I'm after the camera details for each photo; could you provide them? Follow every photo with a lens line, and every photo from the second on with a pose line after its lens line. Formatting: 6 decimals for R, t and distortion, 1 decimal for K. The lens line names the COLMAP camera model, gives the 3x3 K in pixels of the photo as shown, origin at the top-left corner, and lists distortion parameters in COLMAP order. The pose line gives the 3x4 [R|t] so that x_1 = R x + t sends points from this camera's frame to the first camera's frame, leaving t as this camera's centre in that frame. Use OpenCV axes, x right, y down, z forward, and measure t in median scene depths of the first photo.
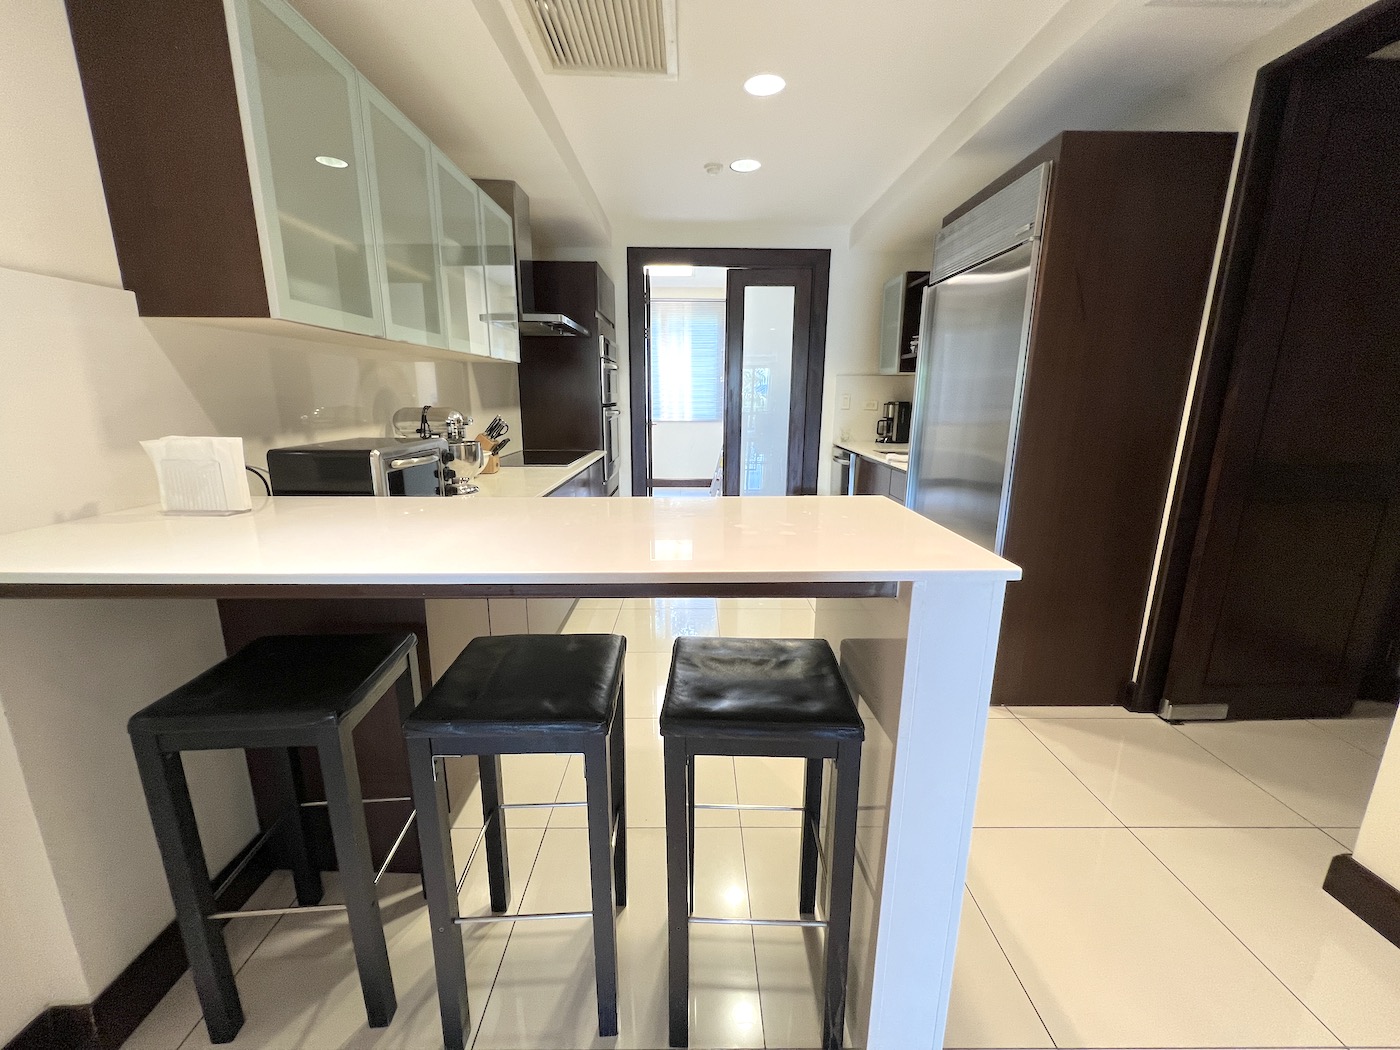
lens RADIAL K [[559.5, 0, 694.8], [0, 559.5, 521.8], [0, 0, 1]] dist [-0.003791, -0.000087]
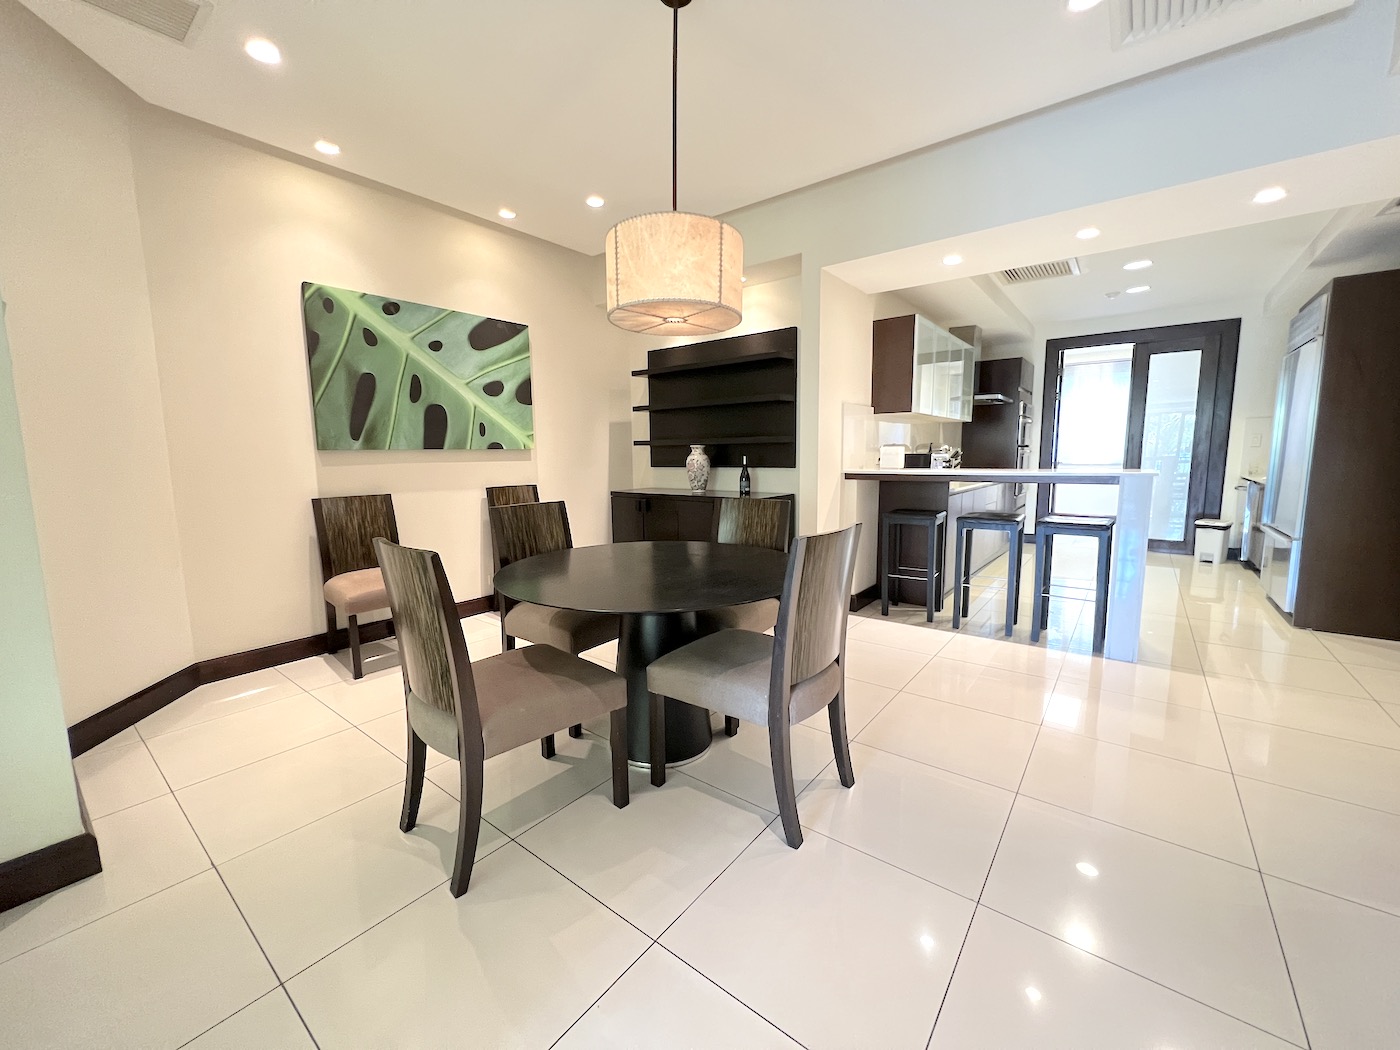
lens RADIAL K [[559.5, 0, 694.8], [0, 559.5, 521.8], [0, 0, 1]] dist [-0.003791, -0.000087]
pose [[0.781557, 0.062087, -0.620736, 0.102860], [-0.122858, 0.990867, -0.055580, 0.186809], [0.611616, 0.119701, 0.782047, -0.697665]]
